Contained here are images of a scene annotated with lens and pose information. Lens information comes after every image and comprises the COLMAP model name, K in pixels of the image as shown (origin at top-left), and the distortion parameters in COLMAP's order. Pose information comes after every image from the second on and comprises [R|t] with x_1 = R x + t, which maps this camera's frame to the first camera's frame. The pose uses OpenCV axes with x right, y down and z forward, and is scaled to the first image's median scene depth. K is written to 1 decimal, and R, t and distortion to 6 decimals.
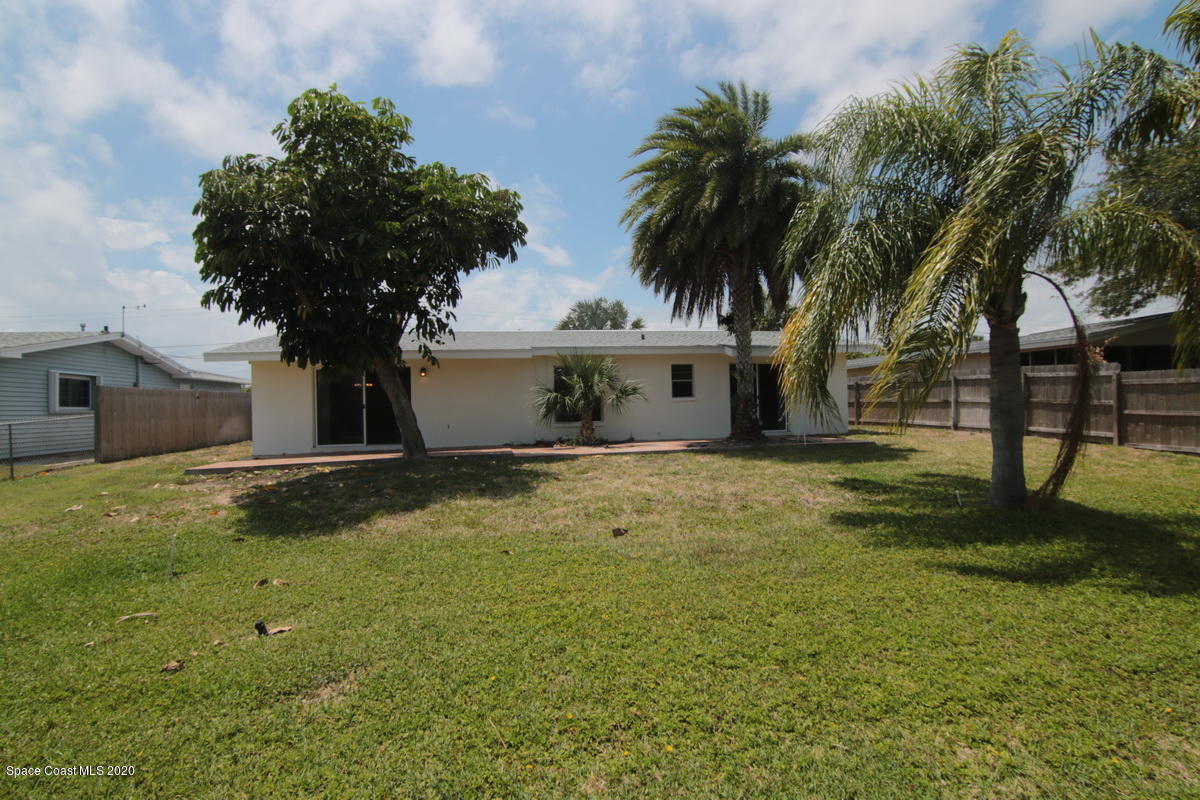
lens RADIAL K [[597.2, 0, 596.9], [0, 597.2, 396.9], [0, 0, 1]] dist [-0.015453, -0.000848]
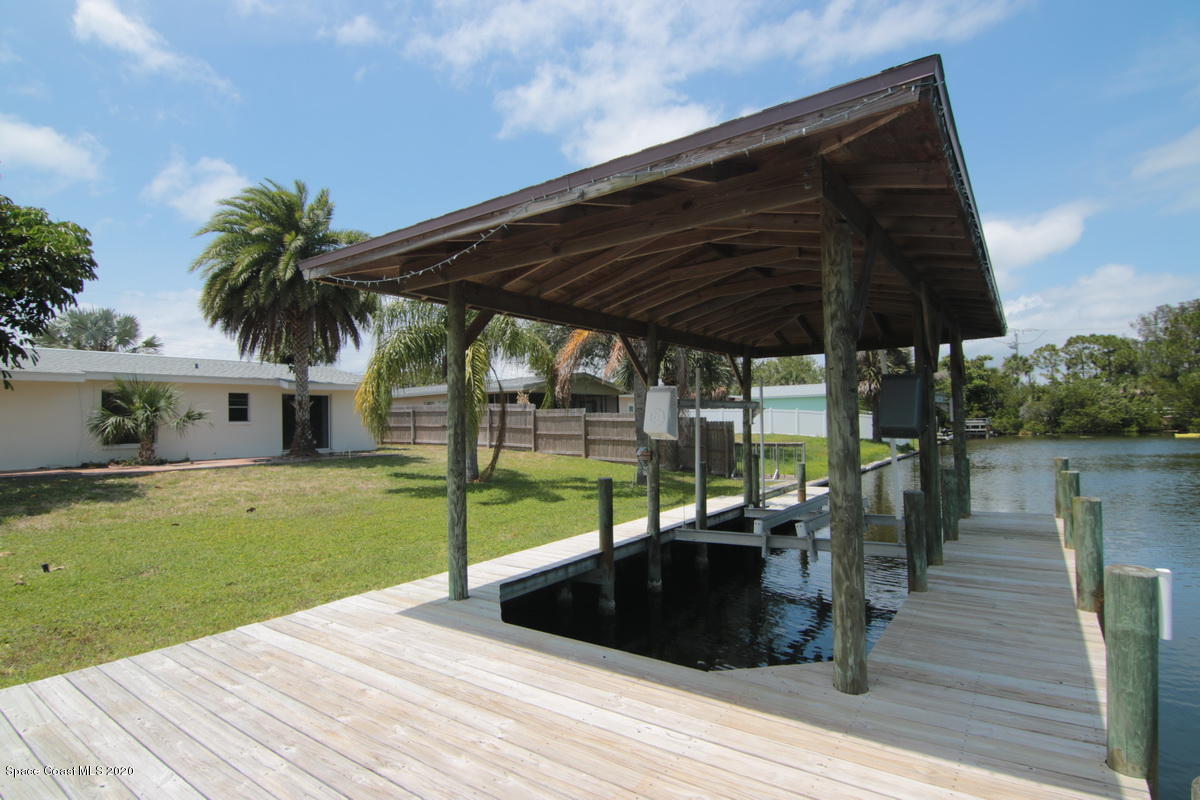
lens RADIAL K [[597.2, 0, 596.8], [0, 597.2, 401.6], [0, 0, 1]] dist [-0.015453, -0.000848]
pose [[0.712958, 0.031644, 0.700493, -0.199097], [-0.006805, 0.999246, -0.038213, 0.001342], [-0.701174, 0.022477, 0.712636, -0.357192]]
